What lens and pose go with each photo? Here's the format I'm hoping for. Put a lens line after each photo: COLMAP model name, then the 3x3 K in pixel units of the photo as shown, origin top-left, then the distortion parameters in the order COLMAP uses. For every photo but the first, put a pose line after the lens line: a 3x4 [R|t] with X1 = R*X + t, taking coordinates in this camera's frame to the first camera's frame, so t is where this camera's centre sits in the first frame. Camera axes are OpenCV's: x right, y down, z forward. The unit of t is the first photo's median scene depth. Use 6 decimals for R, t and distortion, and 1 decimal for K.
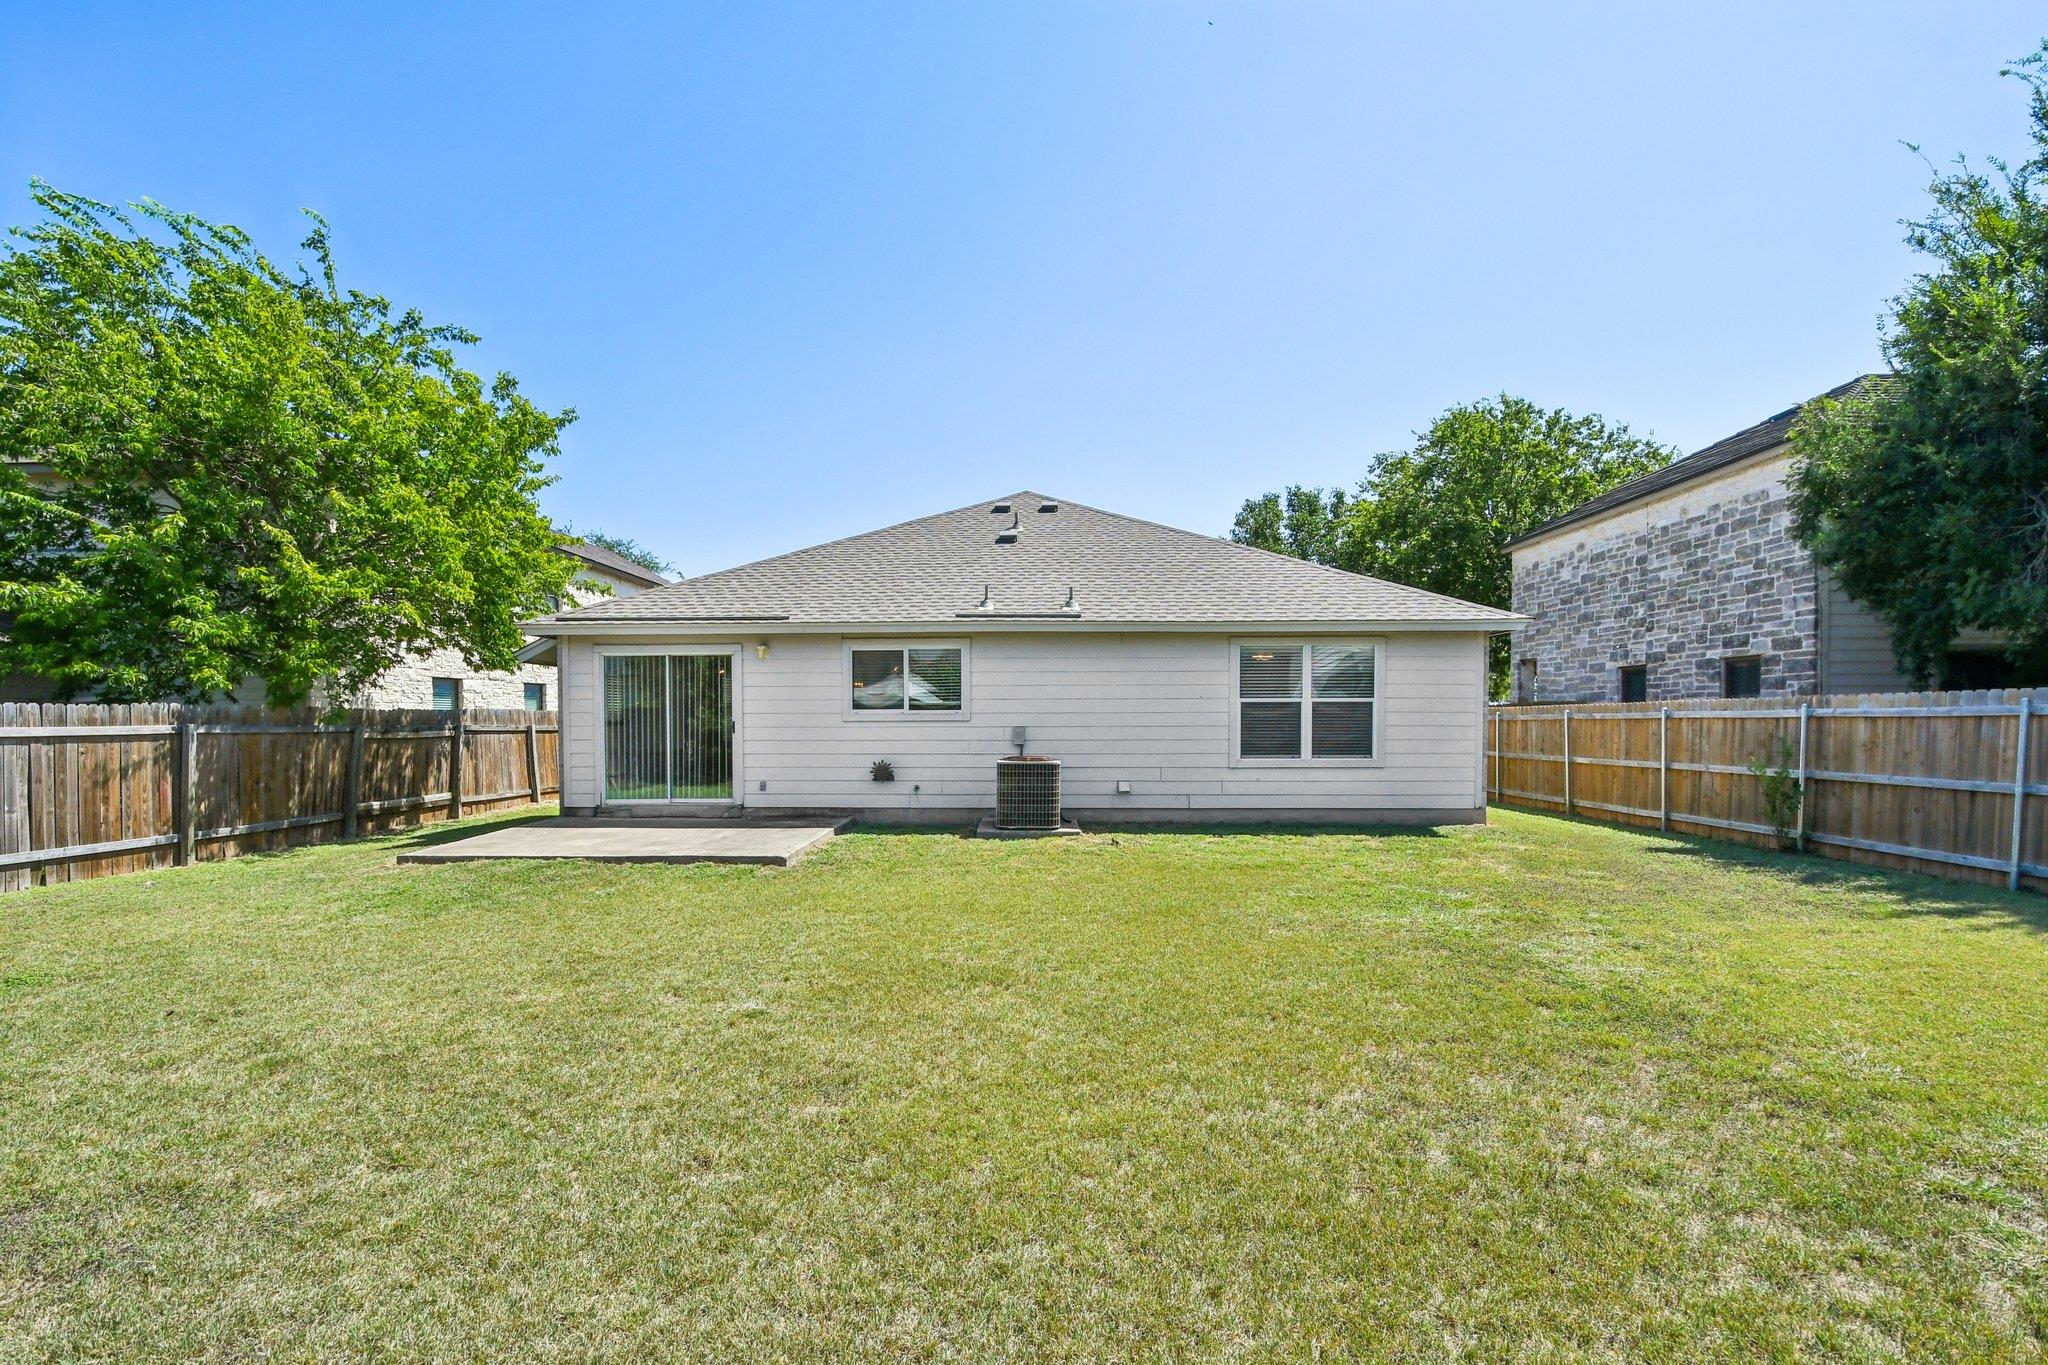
lens RADIAL K [[905.8, 0, 1025.5], [0, 905.8, 717.7], [0, 0, 1]] dist [-0.001451, -0.000135]
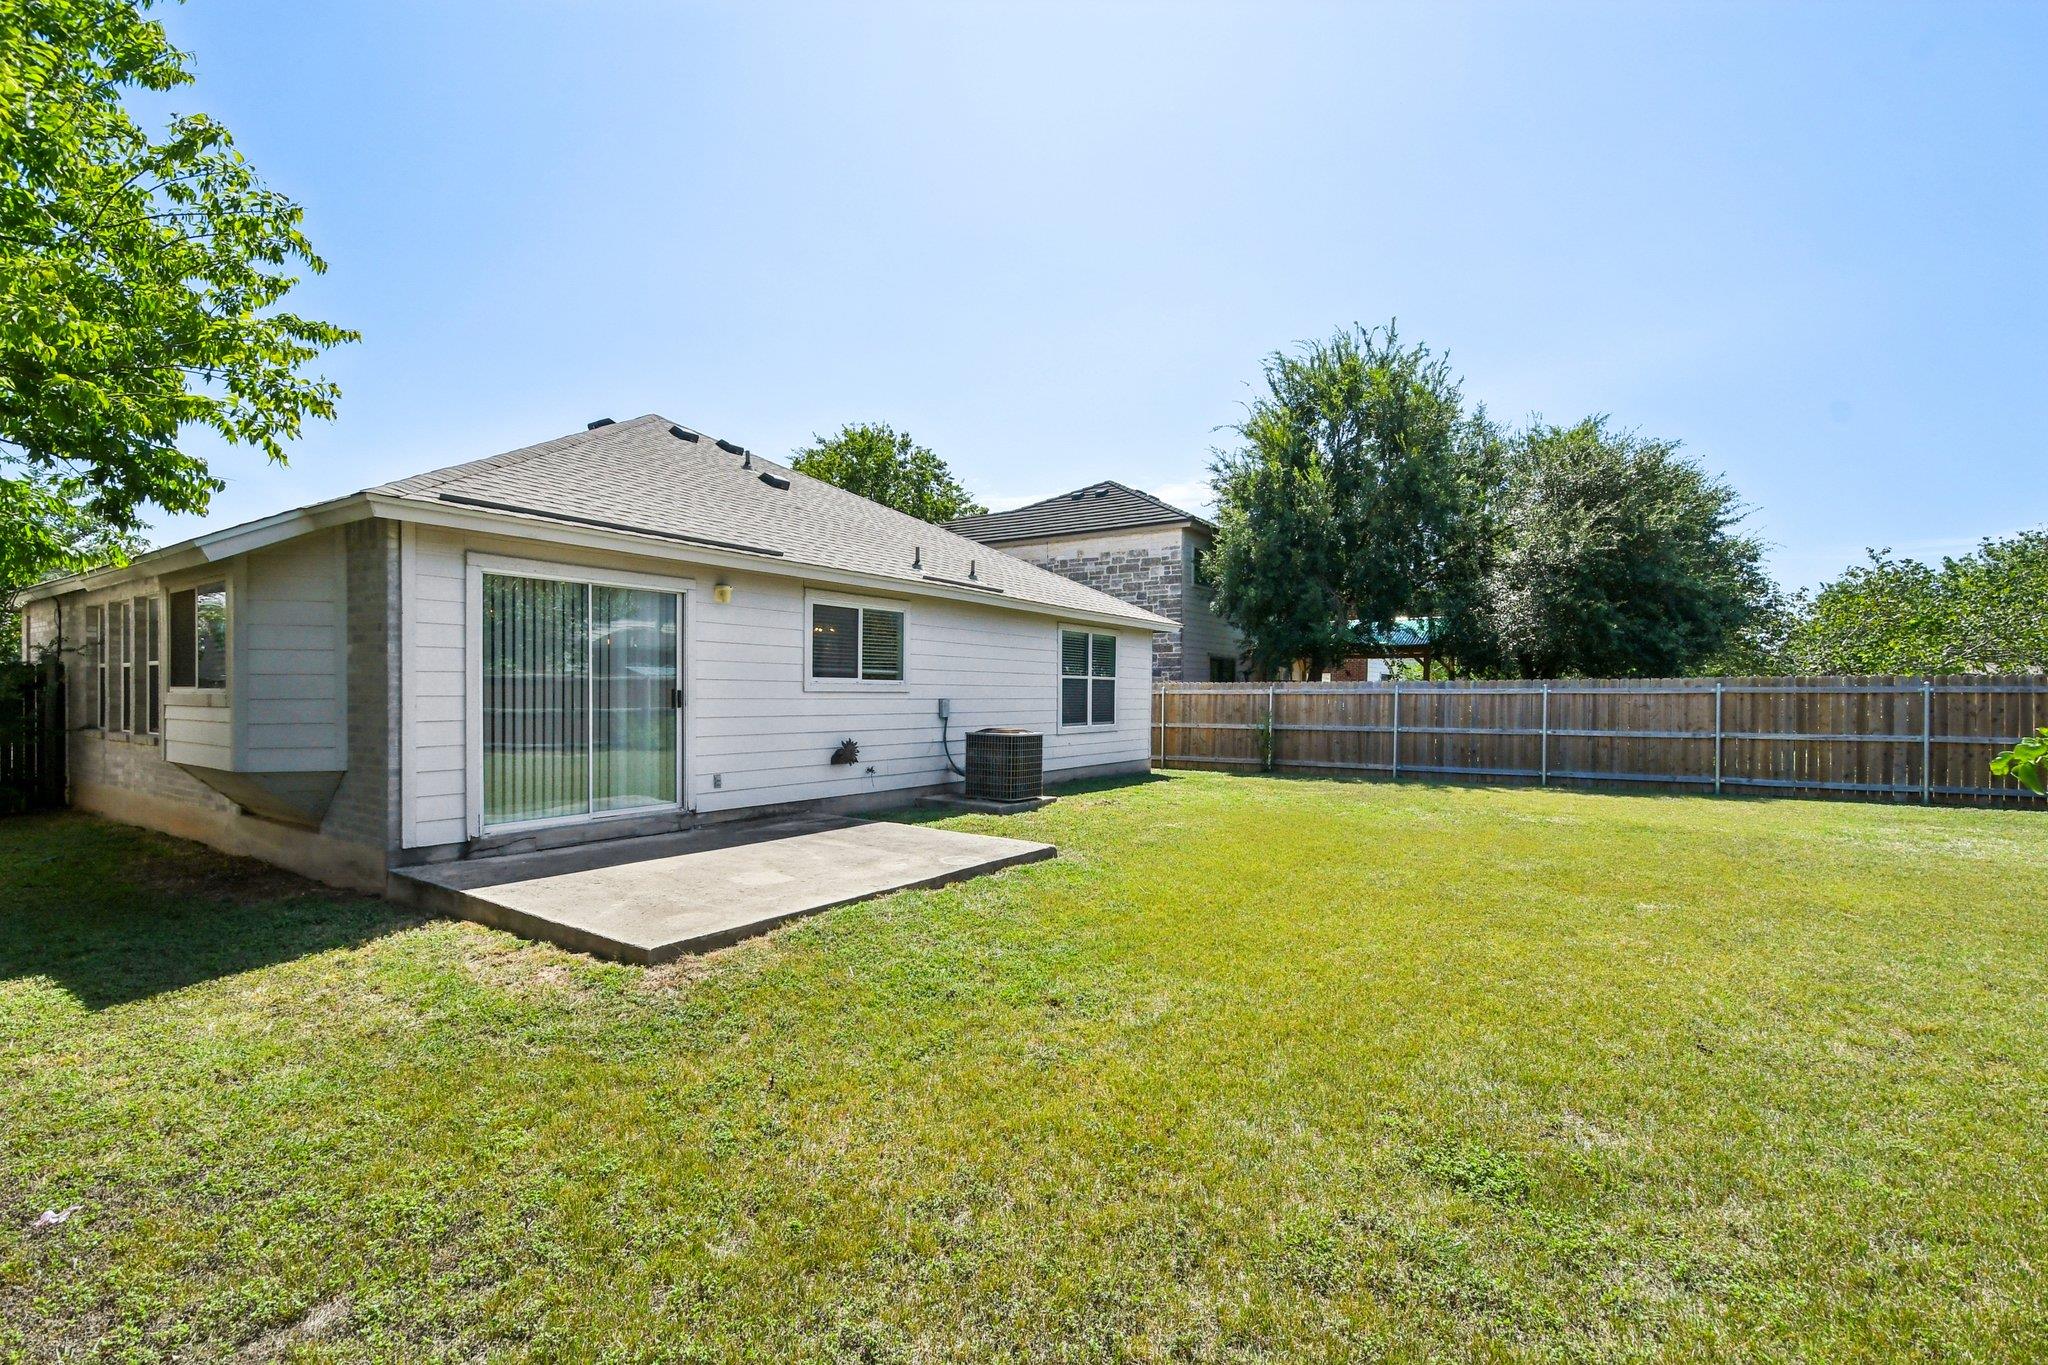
lens RADIAL K [[898.4, 0, 1024.0], [0, 898.4, 682.5], [0, 0, 1]] dist [-0.001887, -0.000133]
pose [[0.540069, 0.016939, 0.841450, -0.810218], [-0.007741, 0.999855, -0.015159, 0.006764], [-0.841585, 0.001673, 0.540122, 0.440416]]
